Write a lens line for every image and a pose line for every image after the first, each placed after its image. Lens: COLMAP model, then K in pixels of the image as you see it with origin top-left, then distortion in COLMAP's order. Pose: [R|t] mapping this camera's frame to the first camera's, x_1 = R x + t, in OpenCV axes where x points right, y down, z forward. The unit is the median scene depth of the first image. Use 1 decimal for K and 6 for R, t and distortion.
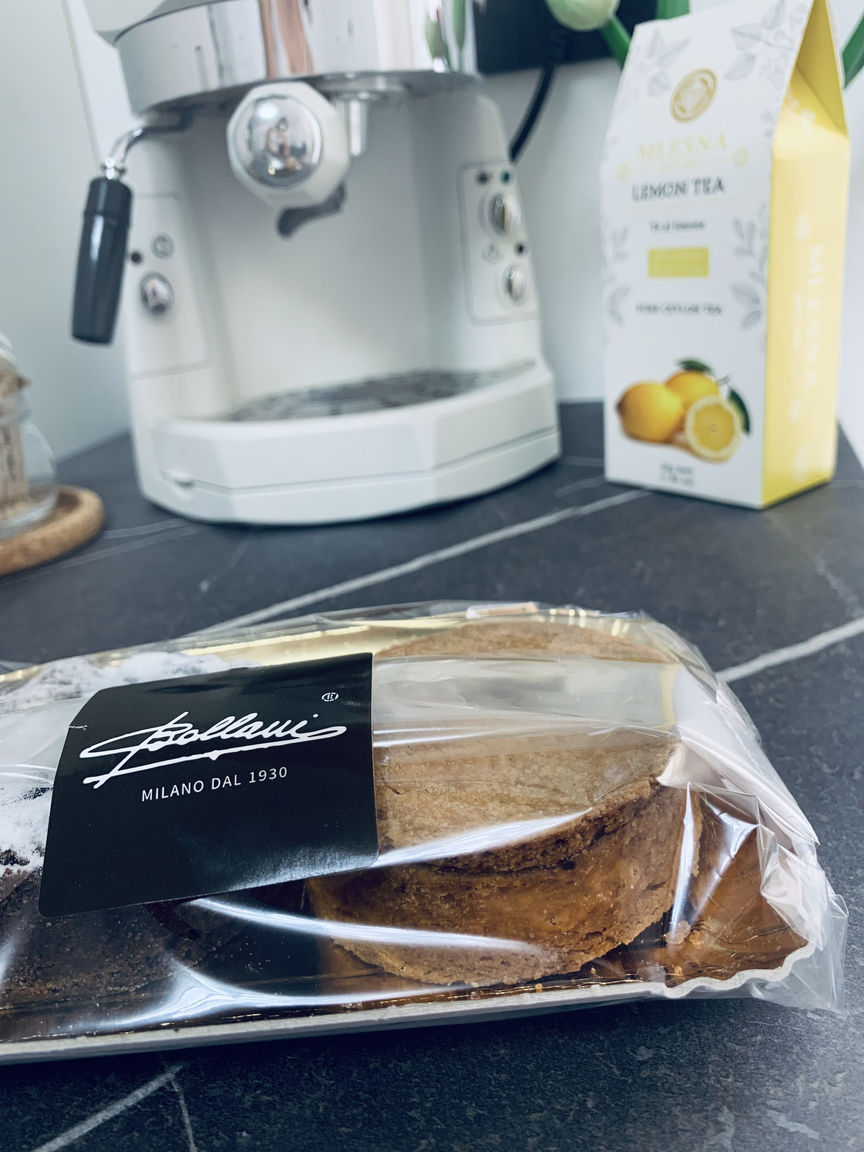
lens RADIAL K [[955.2, 0, 432.0], [0, 955.2, 576.0], [0, 0, 1]] dist [-0.071712, 0.052685]
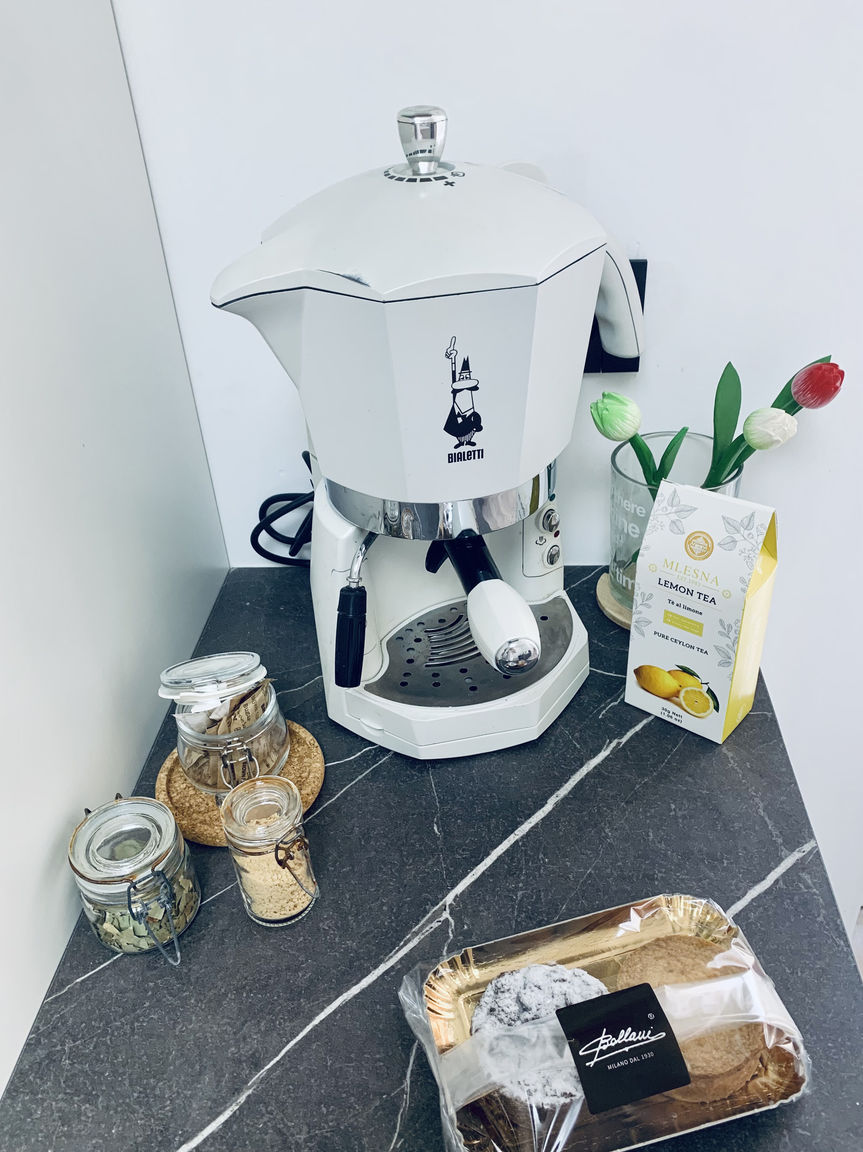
lens RADIAL K [[955.2, 0, 431.5], [0, 955.2, 576.0], [0, 0, 1]] dist [-0.071712, 0.052685]
pose [[0.980222, -0.074128, 0.183492, -0.575689], [0.036606, 0.979113, 0.199994, -0.865022], [-0.194484, -0.189321, 0.962462, -0.673381]]
